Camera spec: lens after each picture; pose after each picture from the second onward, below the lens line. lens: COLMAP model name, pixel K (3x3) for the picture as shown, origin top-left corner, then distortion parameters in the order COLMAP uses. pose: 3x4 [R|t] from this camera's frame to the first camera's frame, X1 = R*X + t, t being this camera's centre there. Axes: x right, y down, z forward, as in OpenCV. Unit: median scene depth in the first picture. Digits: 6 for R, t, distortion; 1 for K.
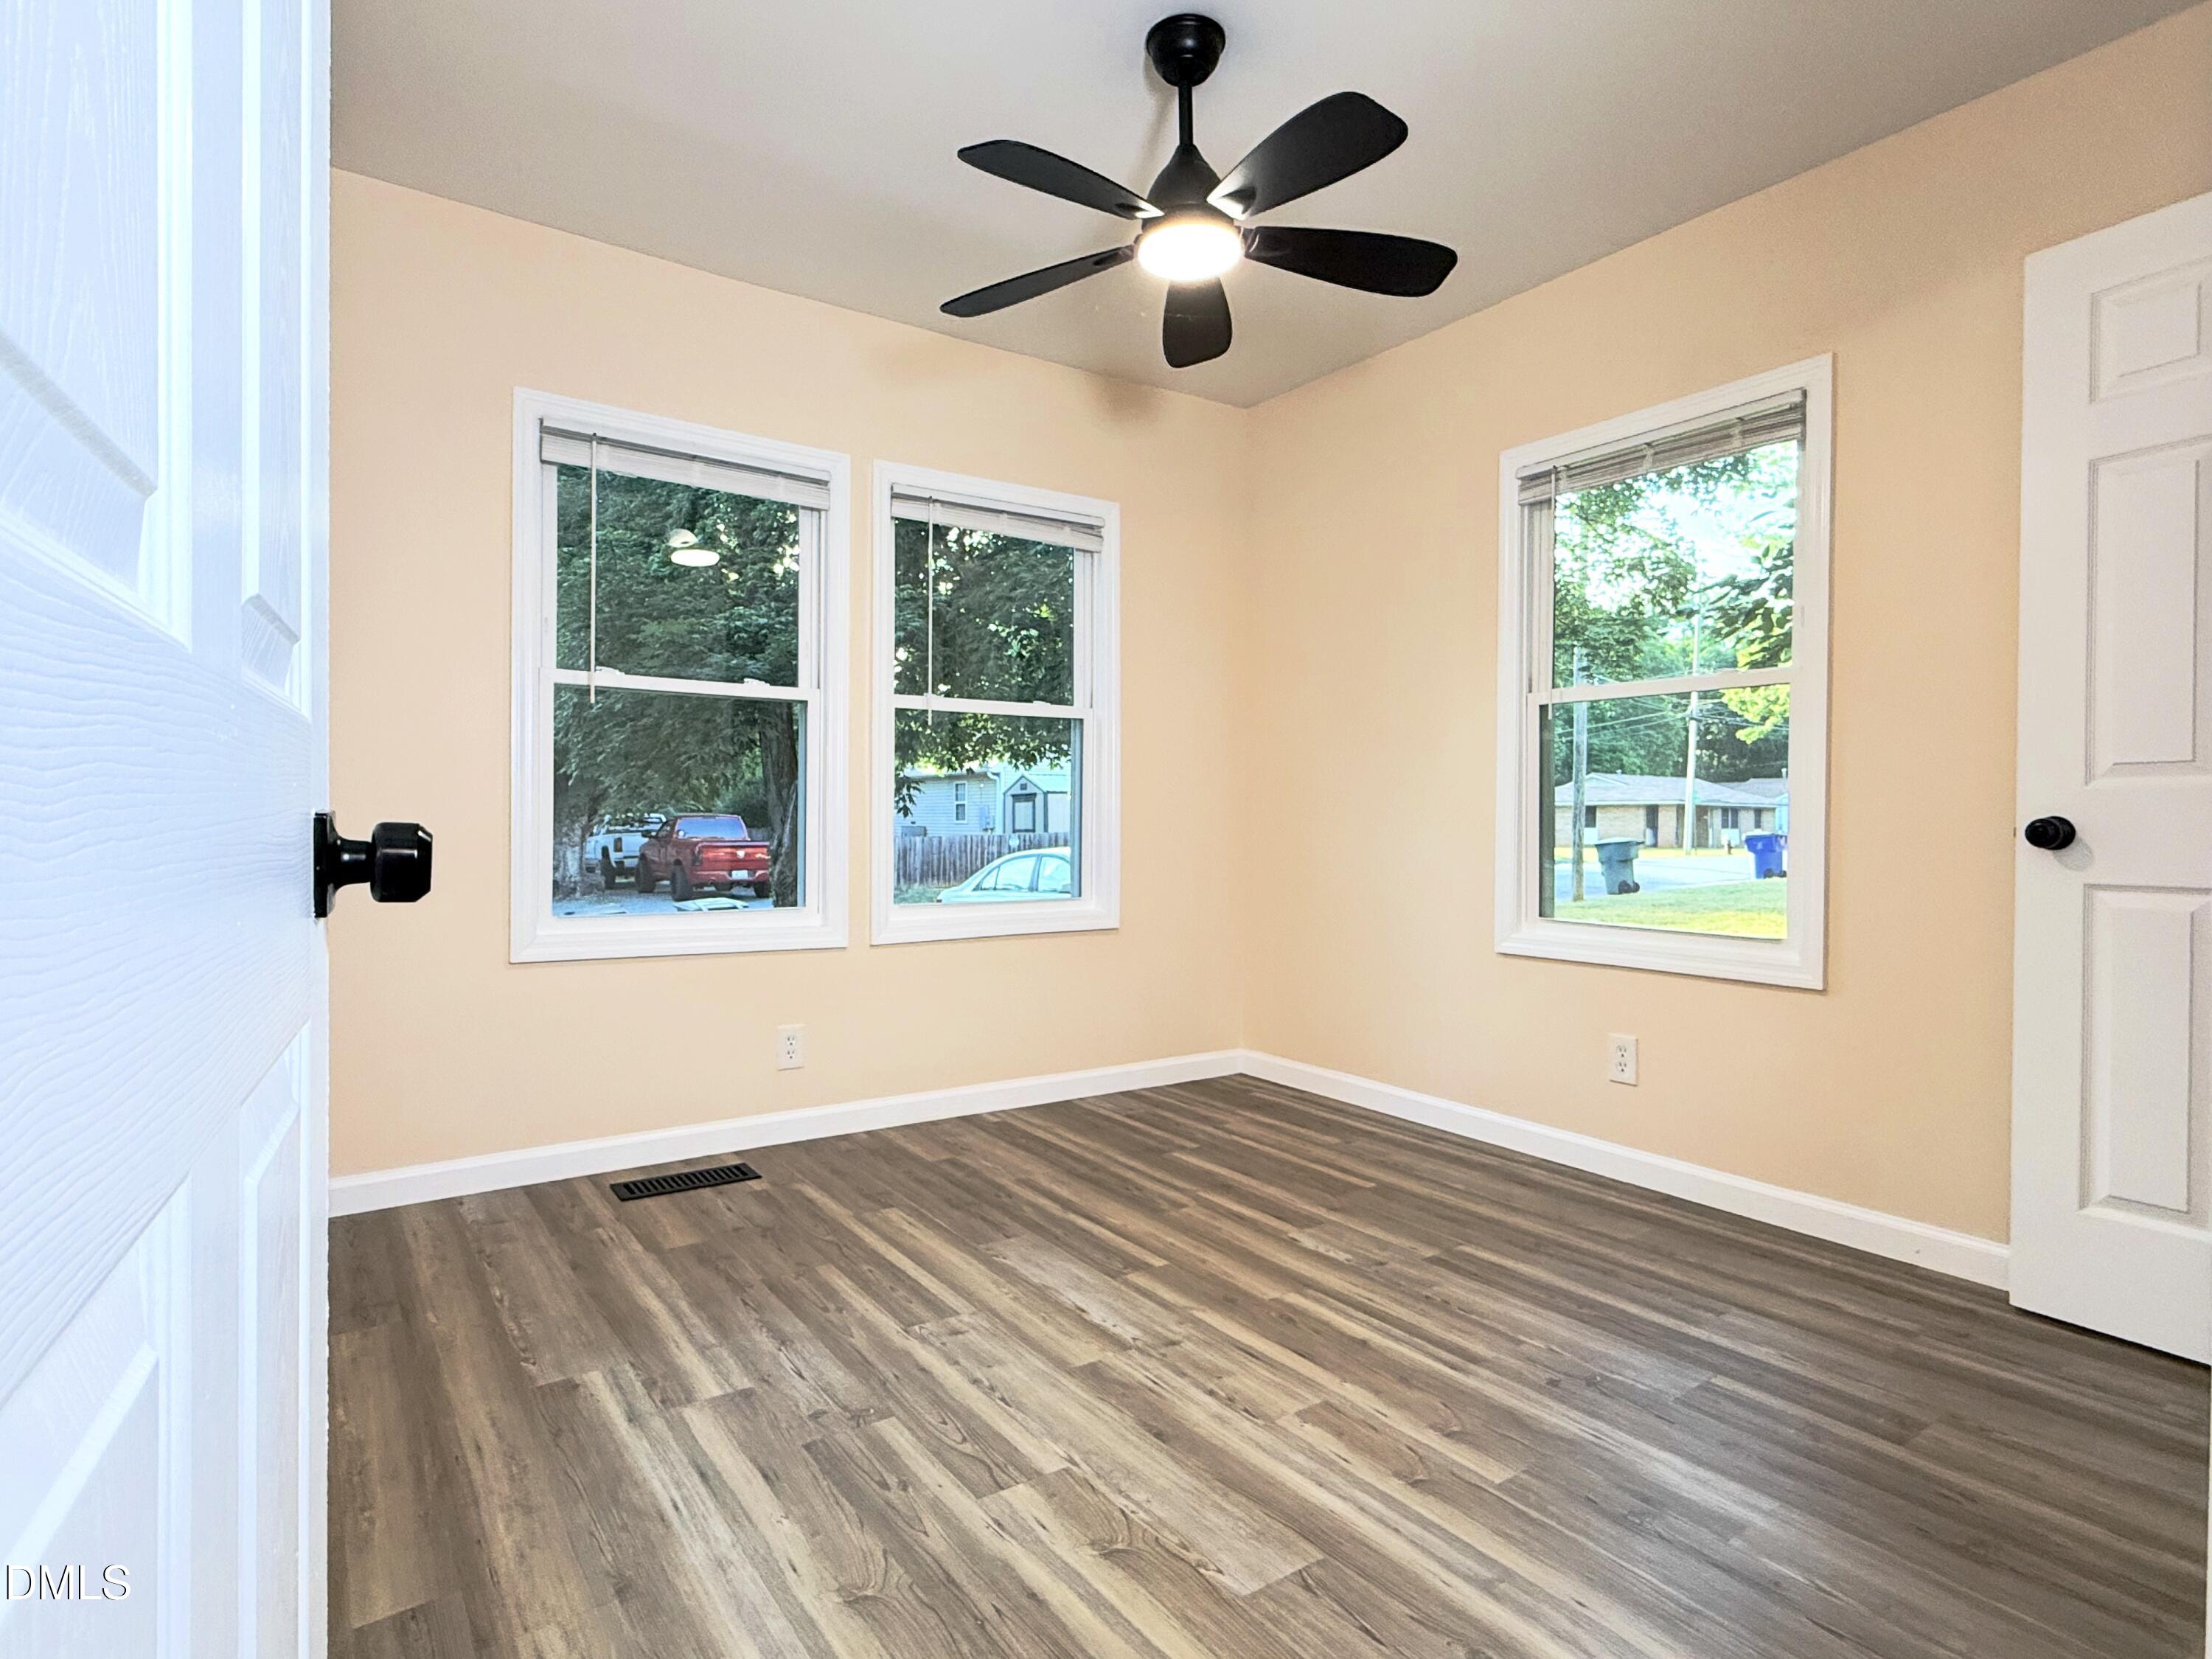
lens RADIAL K [[1168.9, 0, 1109.3], [0, 1168.9, 824.8], [0, 0, 1]] dist [-0.000446, -0.000131]
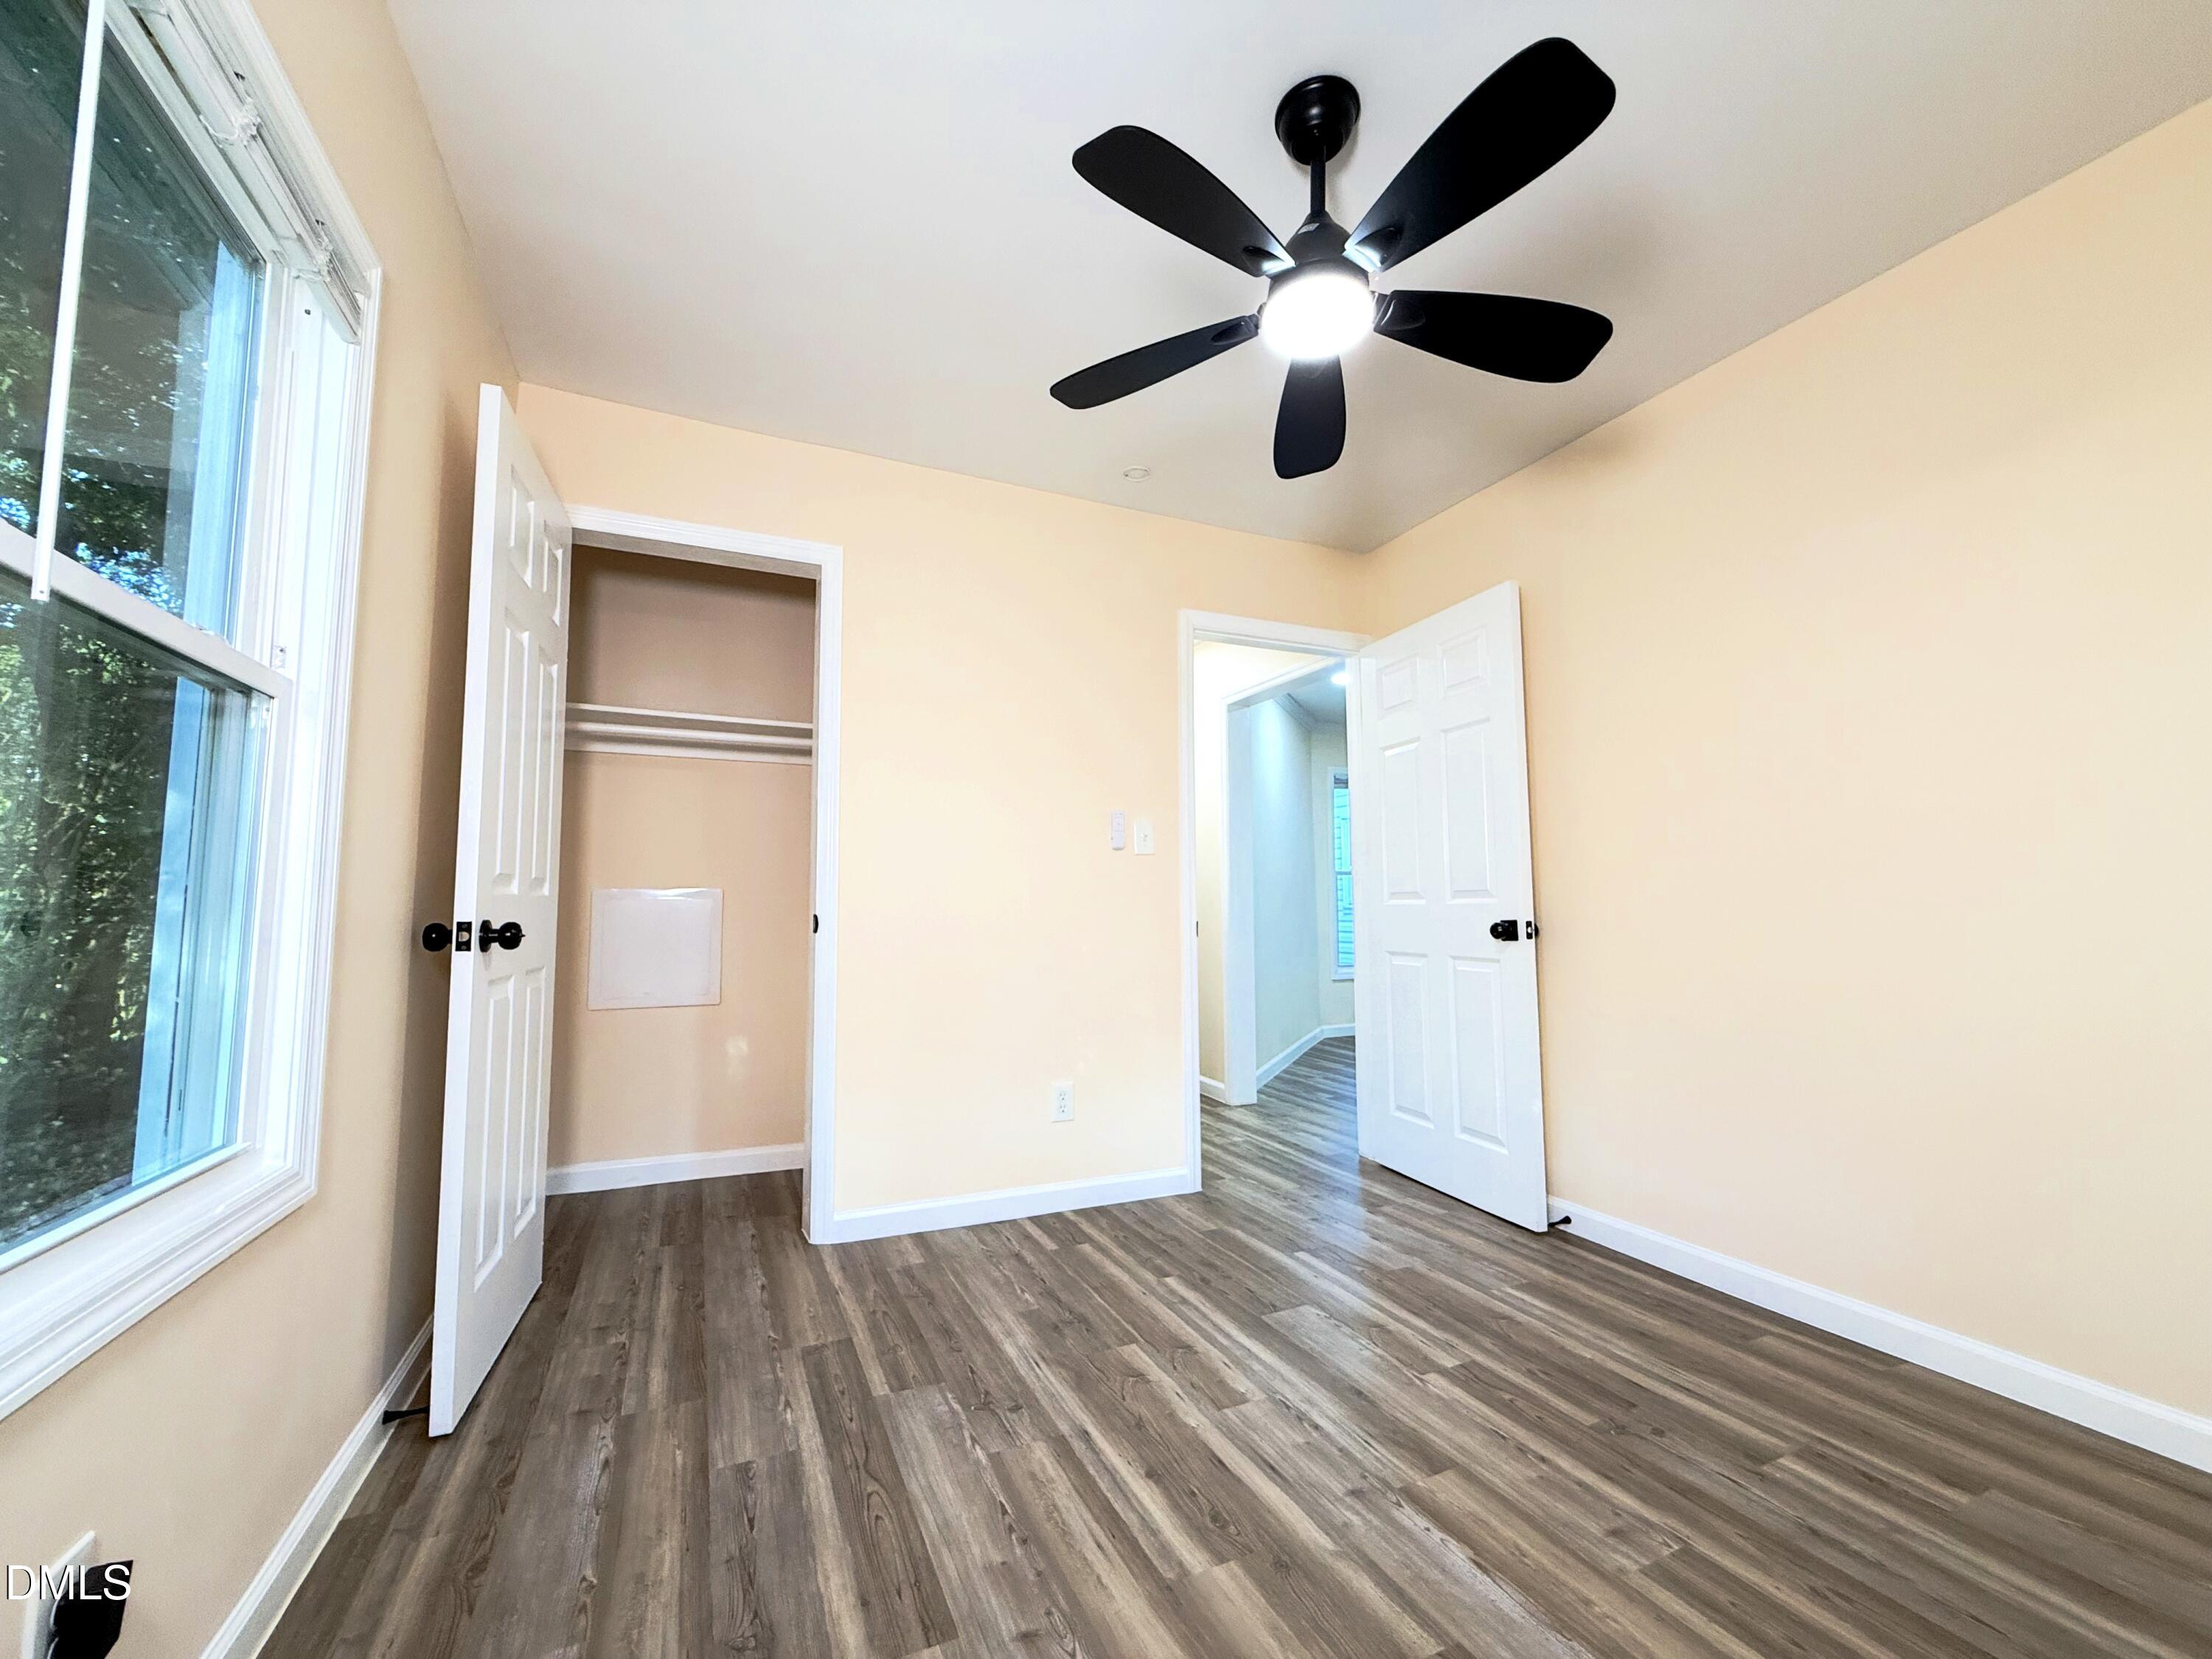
lens RADIAL K [[883.9, 0, 1089.5], [0, 883.9, 834.6], [0, 0, 1]] dist [-0.001010, 0.000017]
pose [[-0.980817, 0.013404, 0.194469, 0.125349], [-0.001920, 0.996921, -0.078395, -0.028123], [-0.194921, -0.077264, -0.977771, 1.881768]]
